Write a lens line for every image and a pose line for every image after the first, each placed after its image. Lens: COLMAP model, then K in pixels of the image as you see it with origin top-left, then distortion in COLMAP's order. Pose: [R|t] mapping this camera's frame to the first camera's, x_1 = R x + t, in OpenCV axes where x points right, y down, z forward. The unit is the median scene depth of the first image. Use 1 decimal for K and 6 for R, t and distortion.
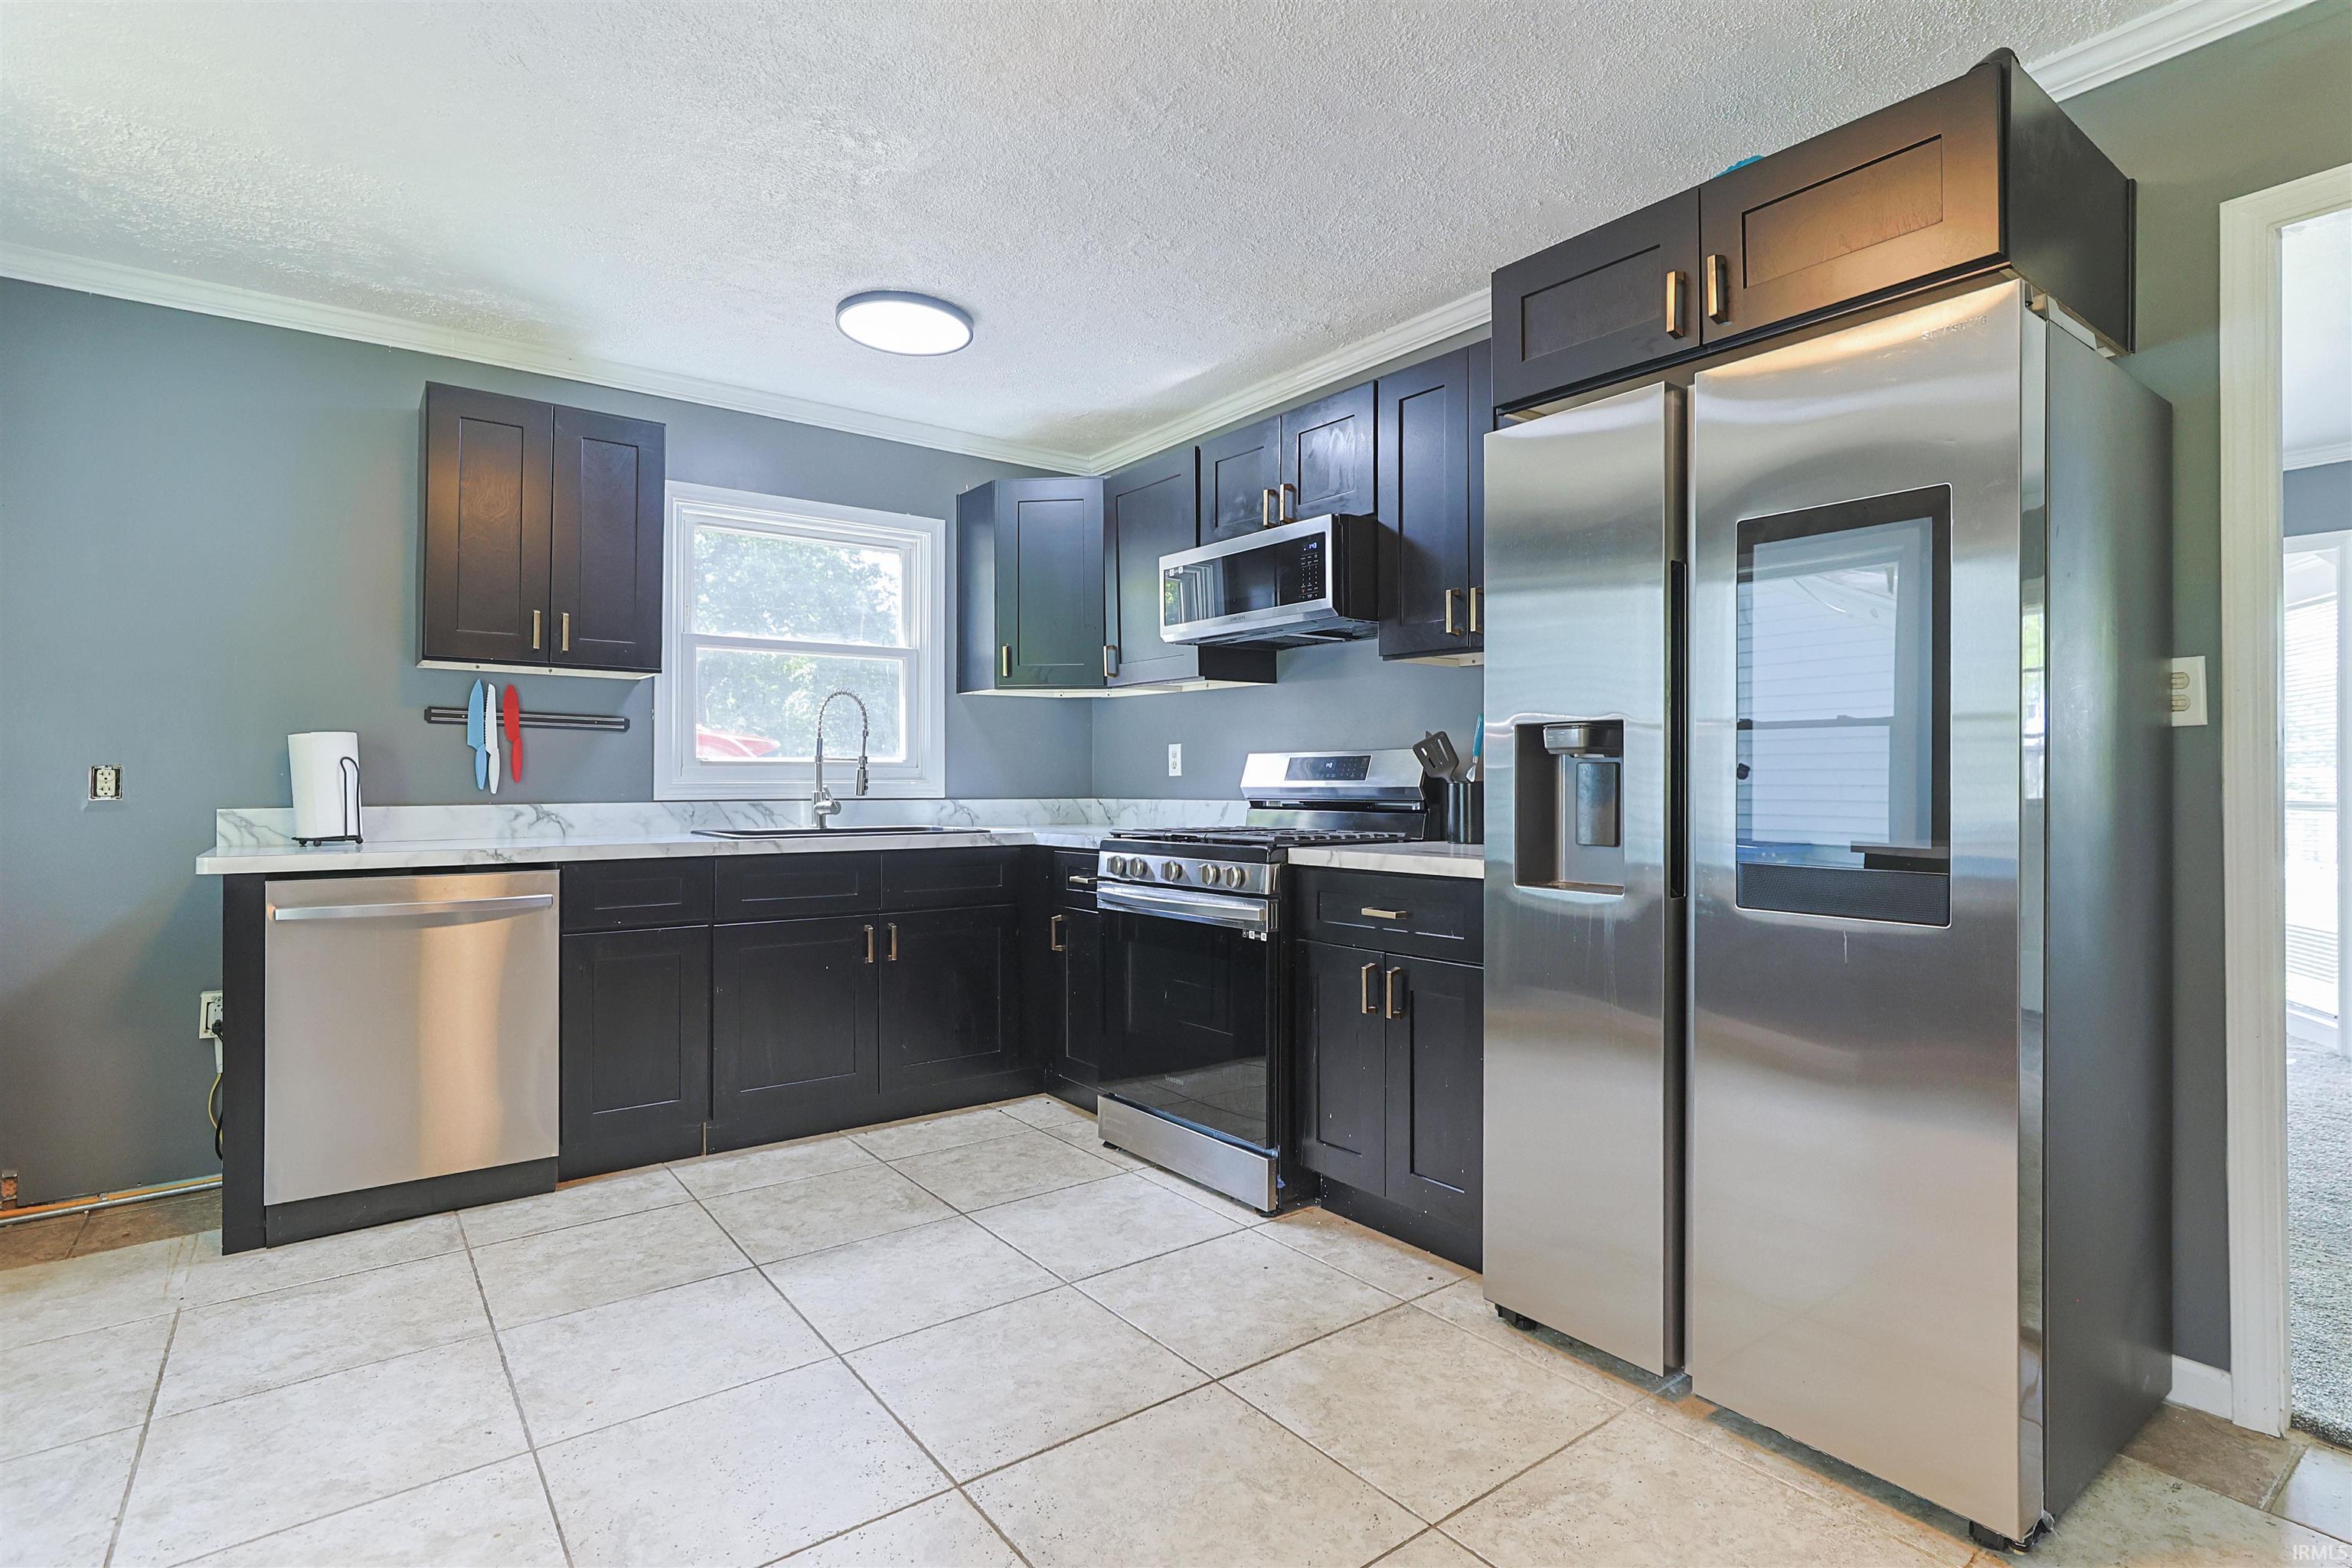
lens RADIAL K [[1155.8, 0, 1211.0], [0, 1155.8, 773.5], [0, 0, 1]] dist [-0.025461, 0.014350]
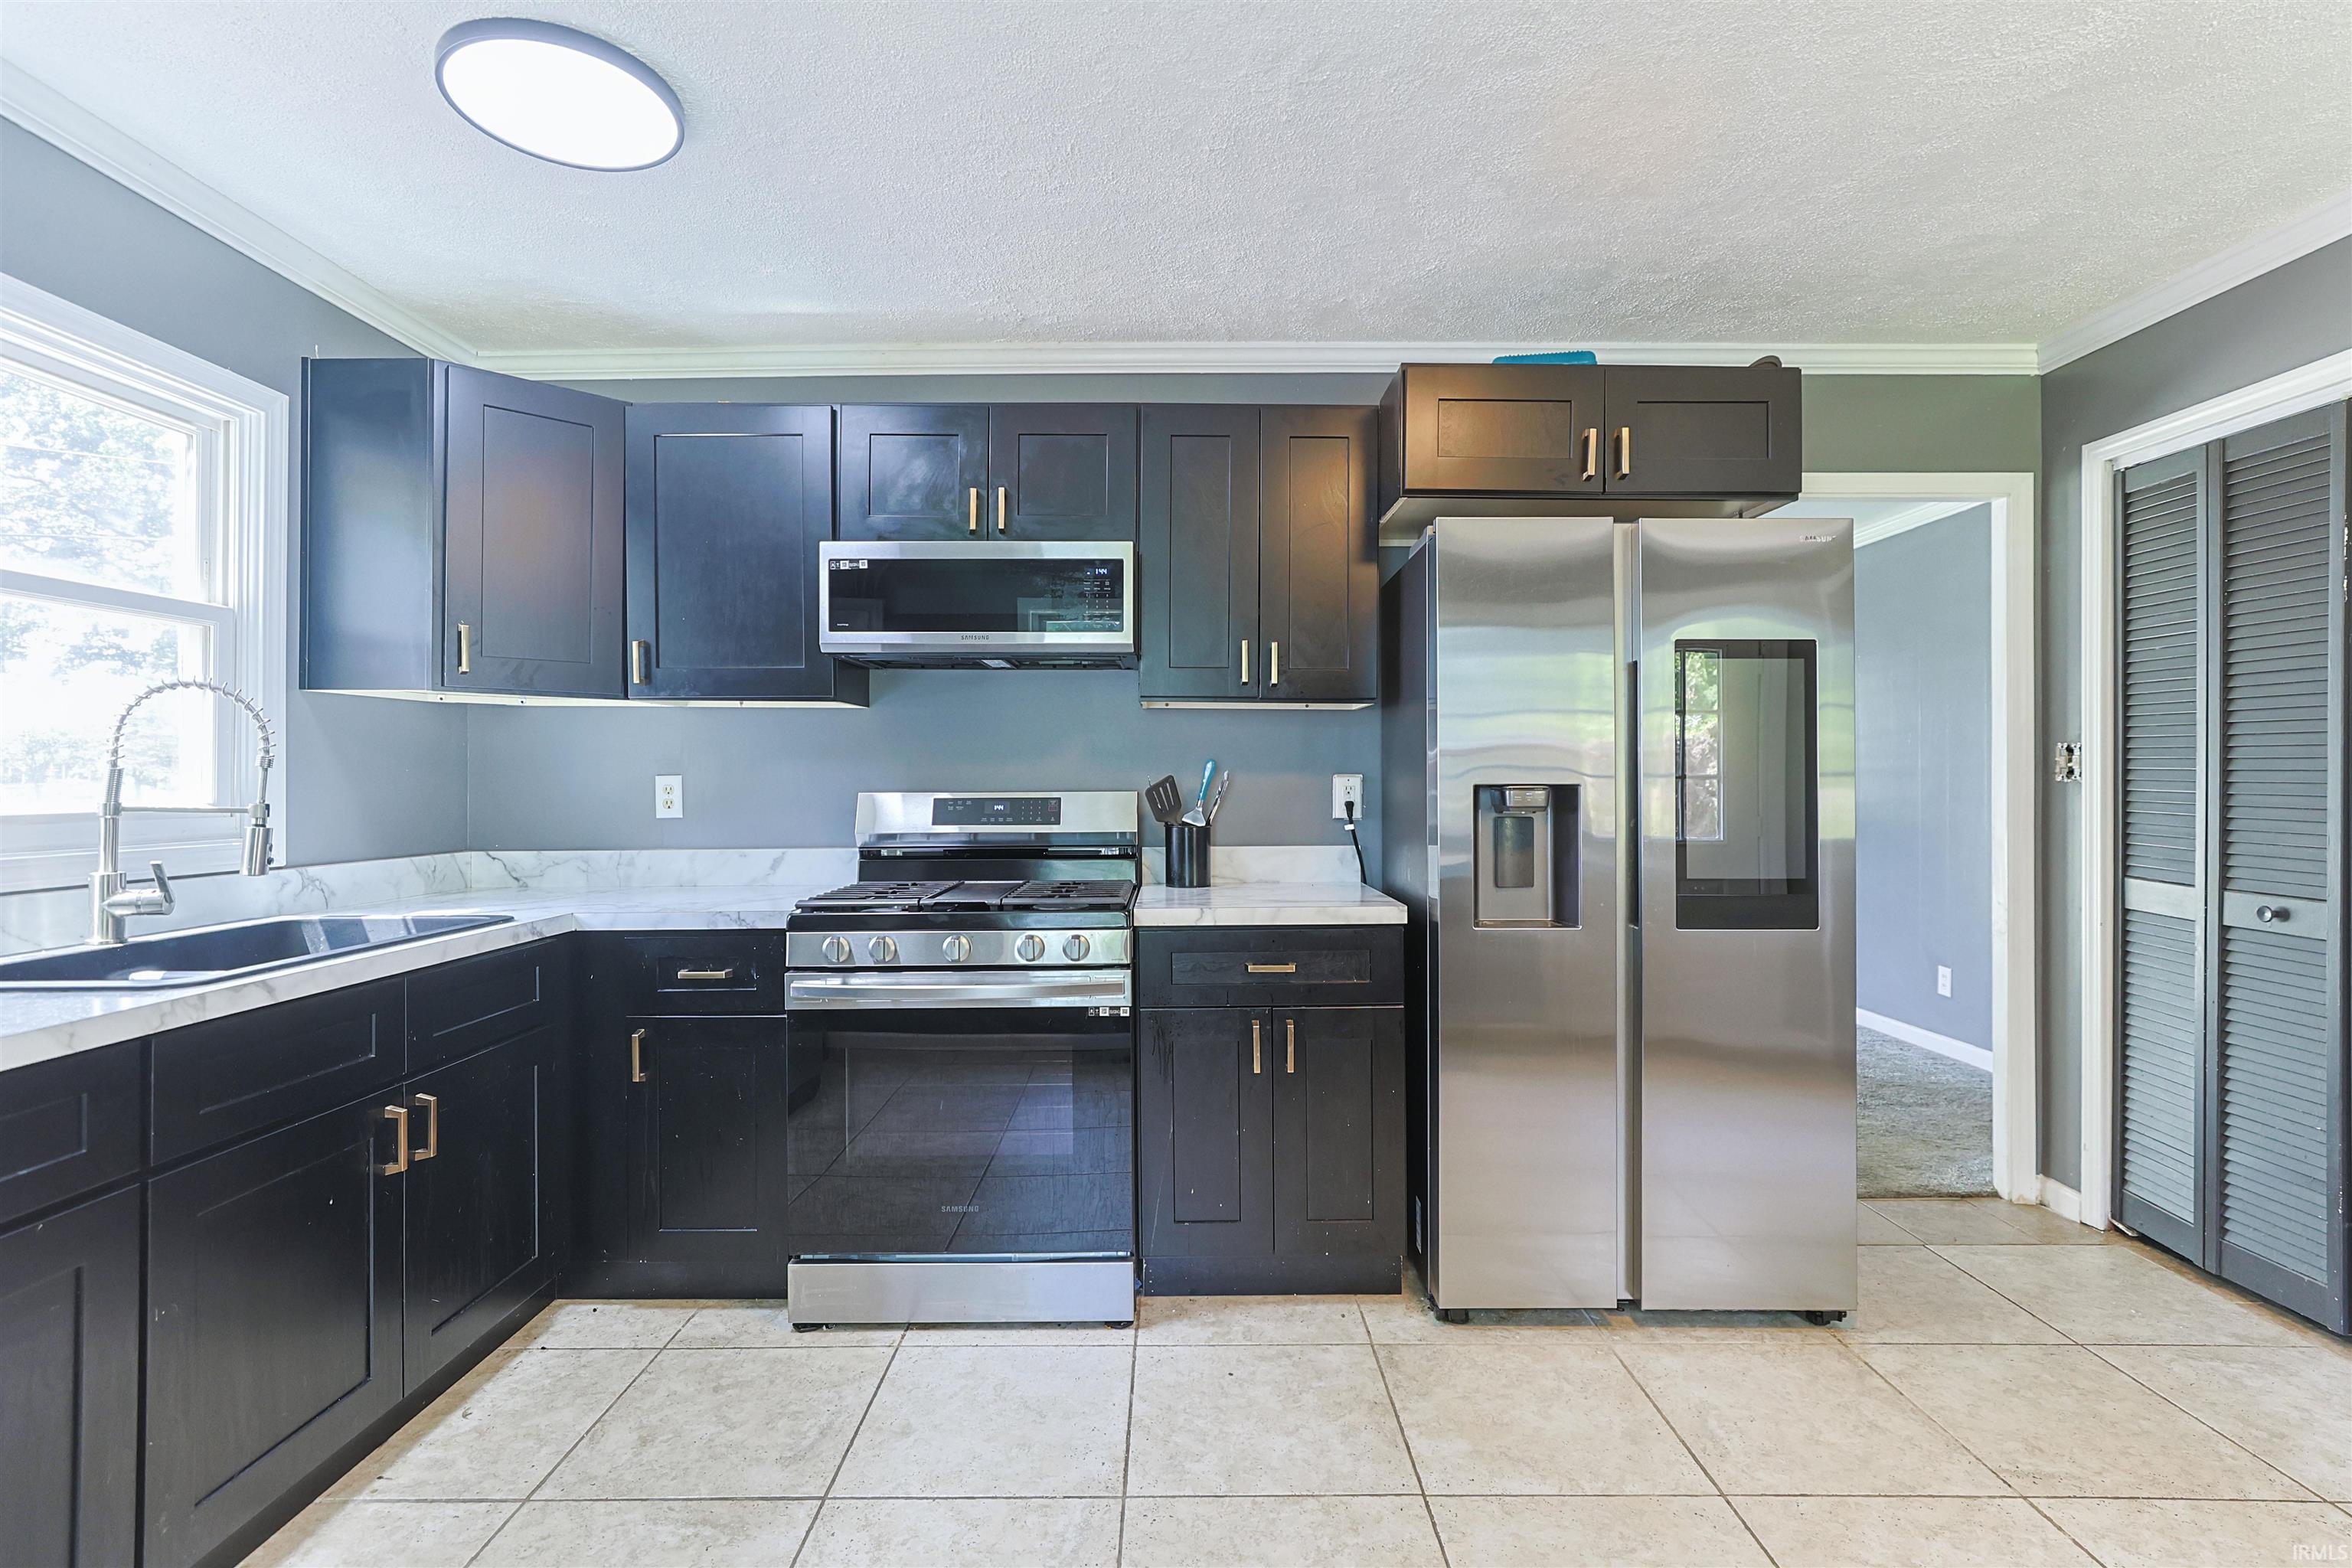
lens RADIAL K [[1122.2, 0, 1185.5], [0, 1122.2, 769.6], [0, 0, 1]] dist [-0.022467, 0.013483]
pose [[0.610468, 0.005733, 0.792020, -0.549773], [-0.002411, 0.999983, -0.005379, -0.035891], [-0.792037, 0.001374, 0.610472, 0.397288]]
